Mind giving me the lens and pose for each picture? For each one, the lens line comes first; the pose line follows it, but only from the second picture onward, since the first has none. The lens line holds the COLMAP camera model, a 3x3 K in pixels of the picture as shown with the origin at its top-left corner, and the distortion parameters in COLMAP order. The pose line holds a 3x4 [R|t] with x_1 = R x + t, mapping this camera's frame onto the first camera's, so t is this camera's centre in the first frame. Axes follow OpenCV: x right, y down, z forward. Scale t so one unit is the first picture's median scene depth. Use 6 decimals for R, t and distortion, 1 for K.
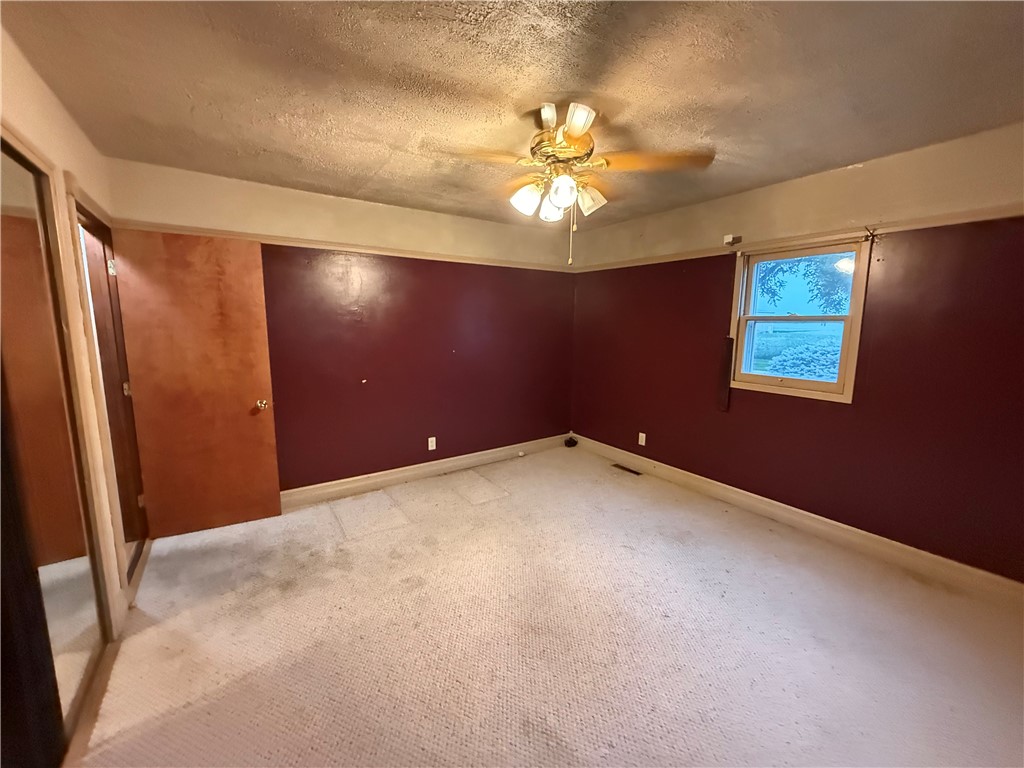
lens RADIAL K [[409.8, 0, 510.1], [0, 409.8, 381.4], [0, 0, 1]] dist [0.002606, 0.000123]
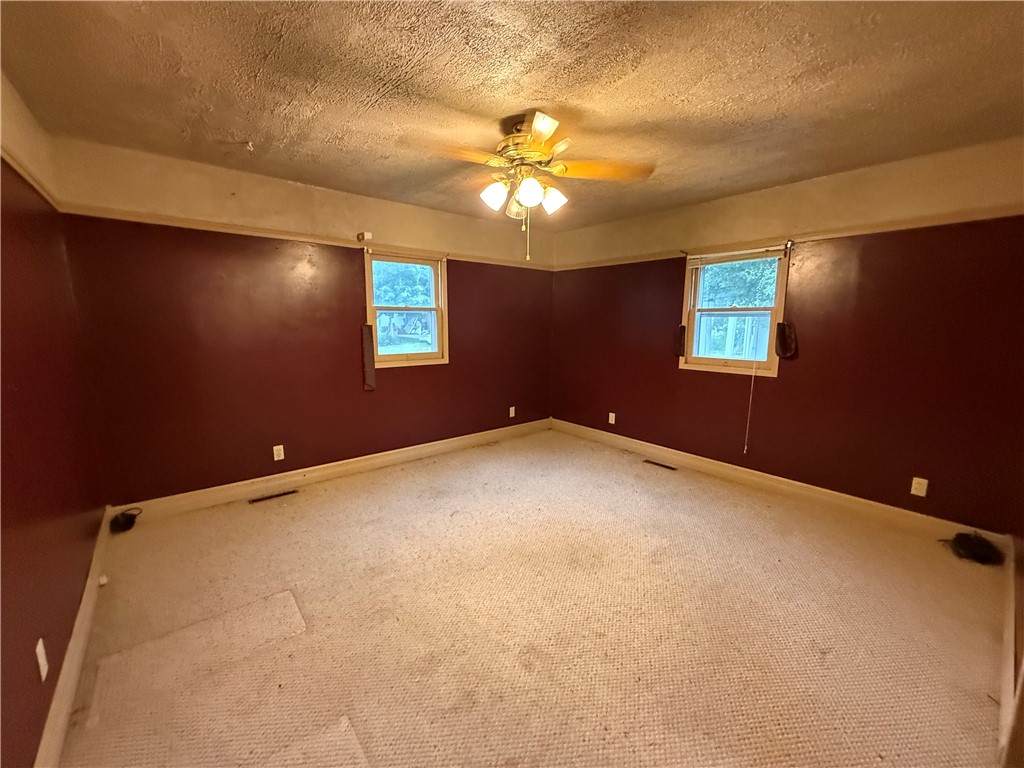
lens RADIAL K [[409.8, 0, 510.8], [0, 409.8, 383.8], [0, 0, 1]] dist [0.002606, 0.000123]
pose [[-0.104473, -0.165457, 0.980668, -0.722588], [0.133674, 0.974780, 0.178704, -0.111274], [-0.985503, 0.149760, -0.079720, 0.834419]]
